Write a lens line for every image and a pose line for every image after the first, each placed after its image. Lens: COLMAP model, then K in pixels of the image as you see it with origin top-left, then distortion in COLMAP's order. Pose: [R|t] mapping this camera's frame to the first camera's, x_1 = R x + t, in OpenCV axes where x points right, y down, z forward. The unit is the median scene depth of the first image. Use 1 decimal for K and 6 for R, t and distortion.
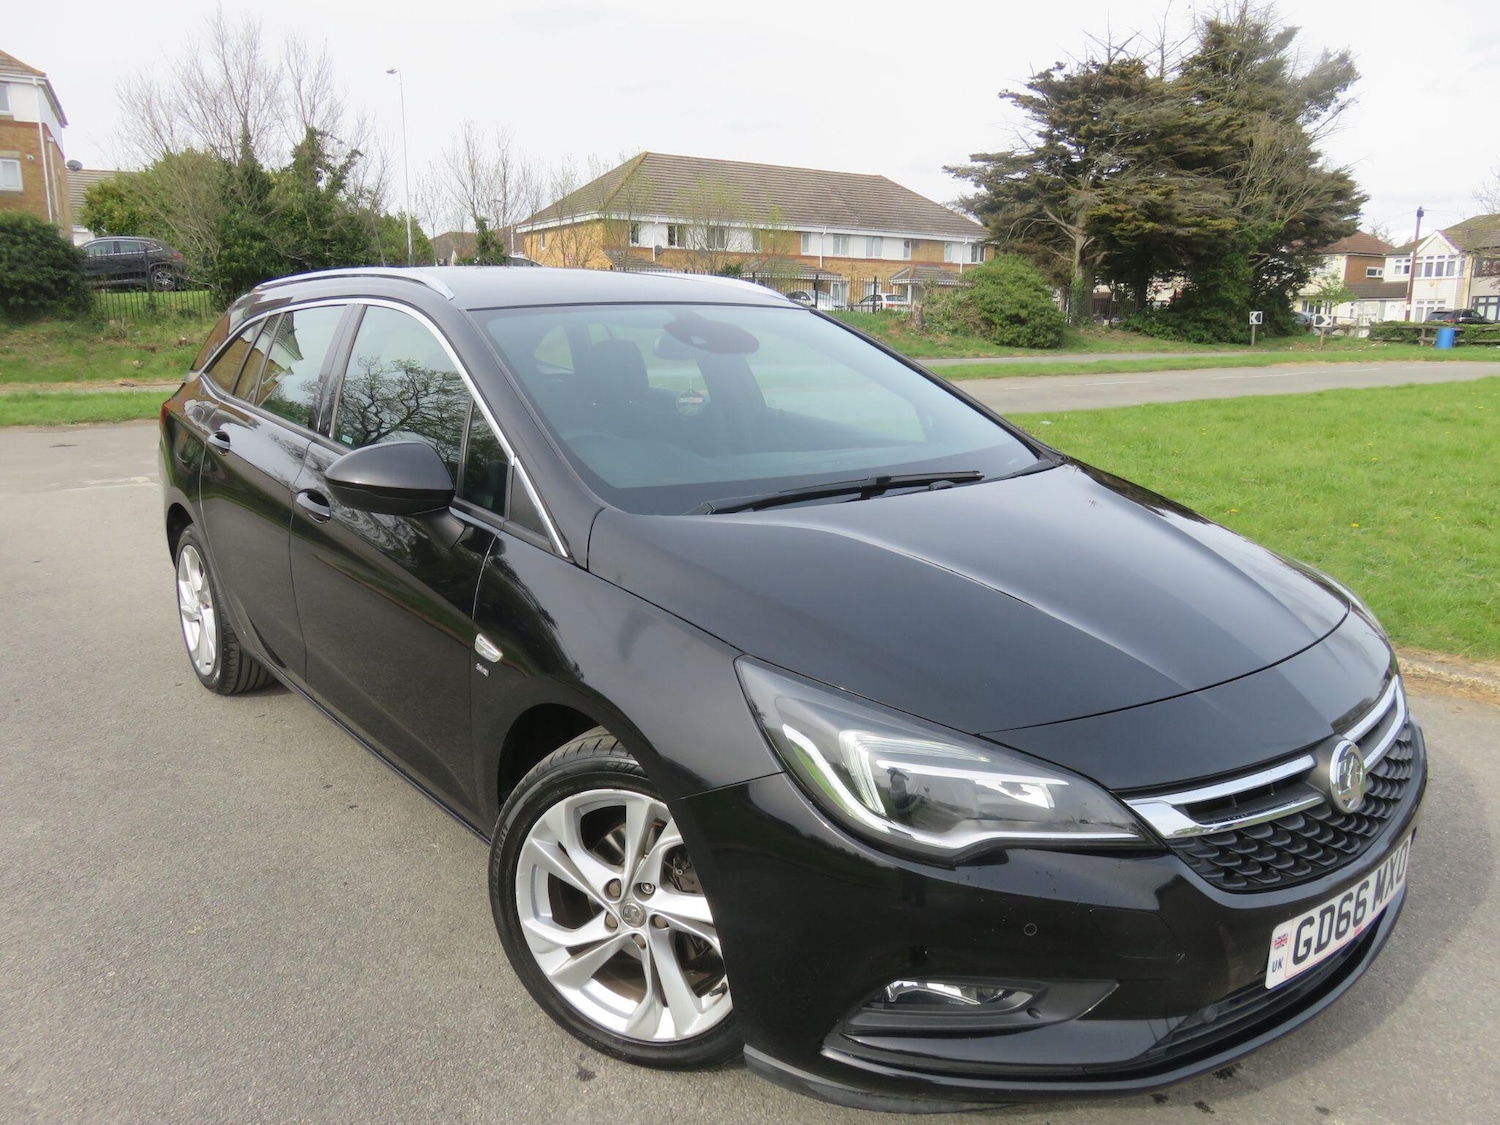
lens RADIAL K [[1156.0, 0, 749.3], [0, 1156.0, 577.1], [0, 0, 1]] dist [-0.010045, 0.005876]
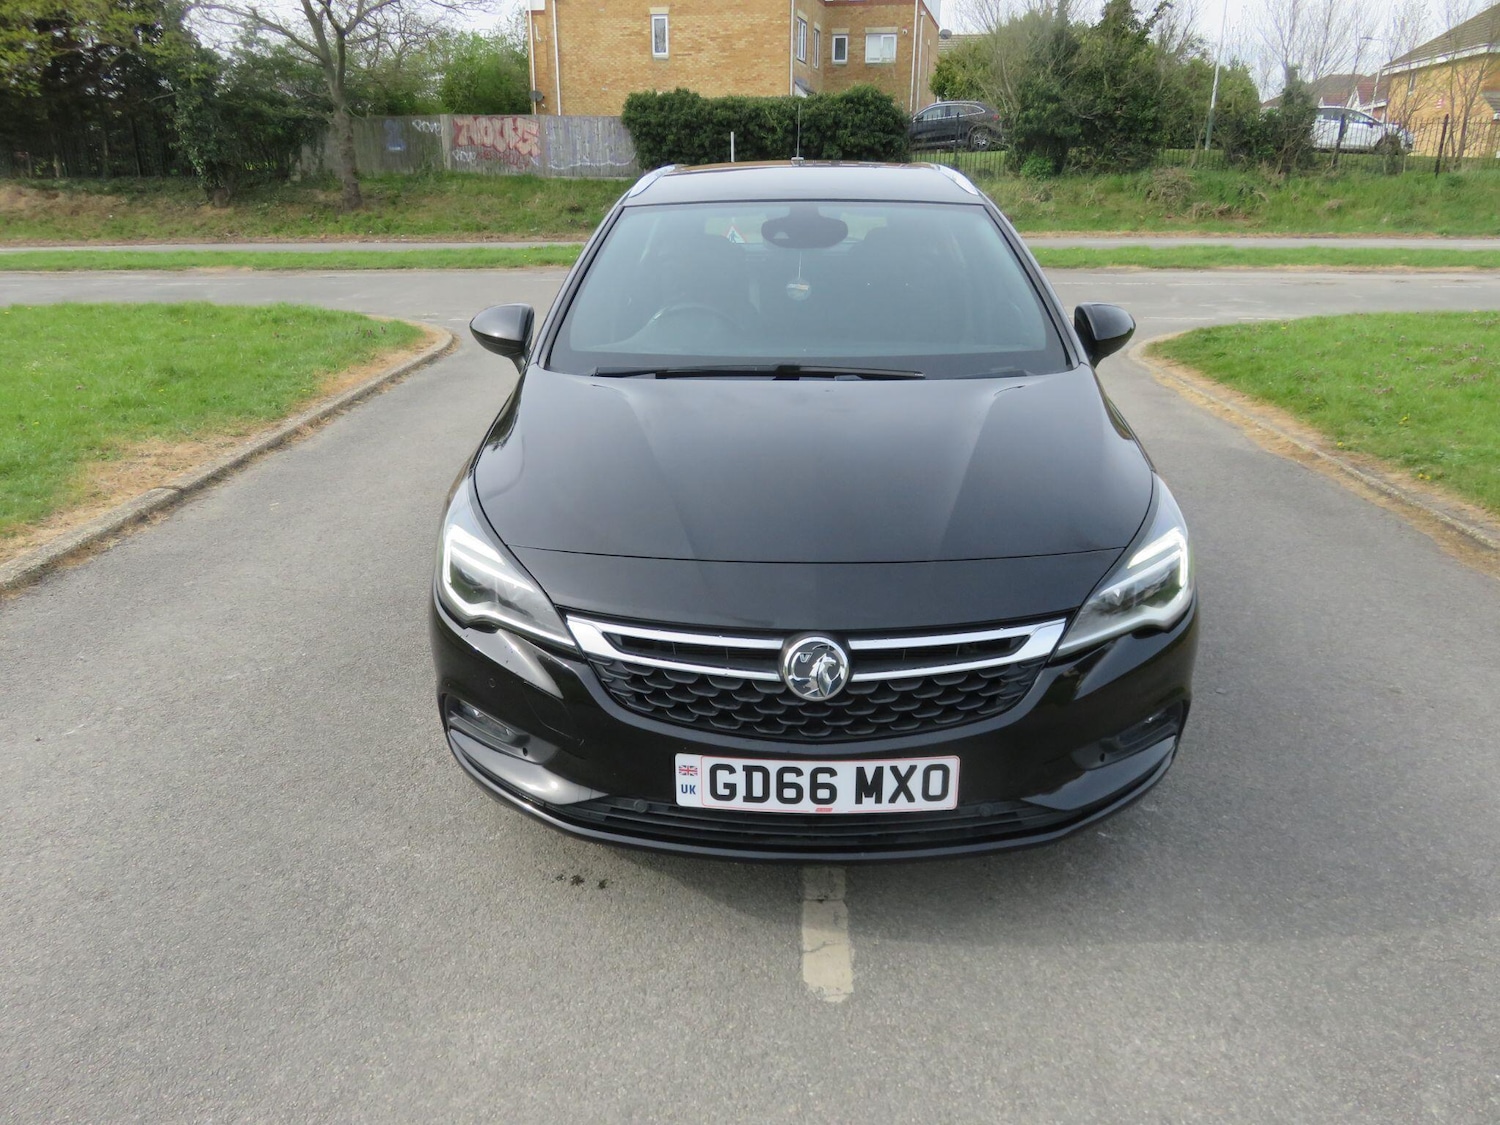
lens RADIAL K [[1143.1, 0, 740.5], [0, 1143.1, 566.3], [0, 0, 1]] dist [-0.012664, 0.008876]
pose [[0.738497, 0.218668, -0.637813, 0.122286], [-0.145184, 0.975332, 0.166281, -0.008158], [0.658440, -0.030198, 0.752027, 0.011210]]
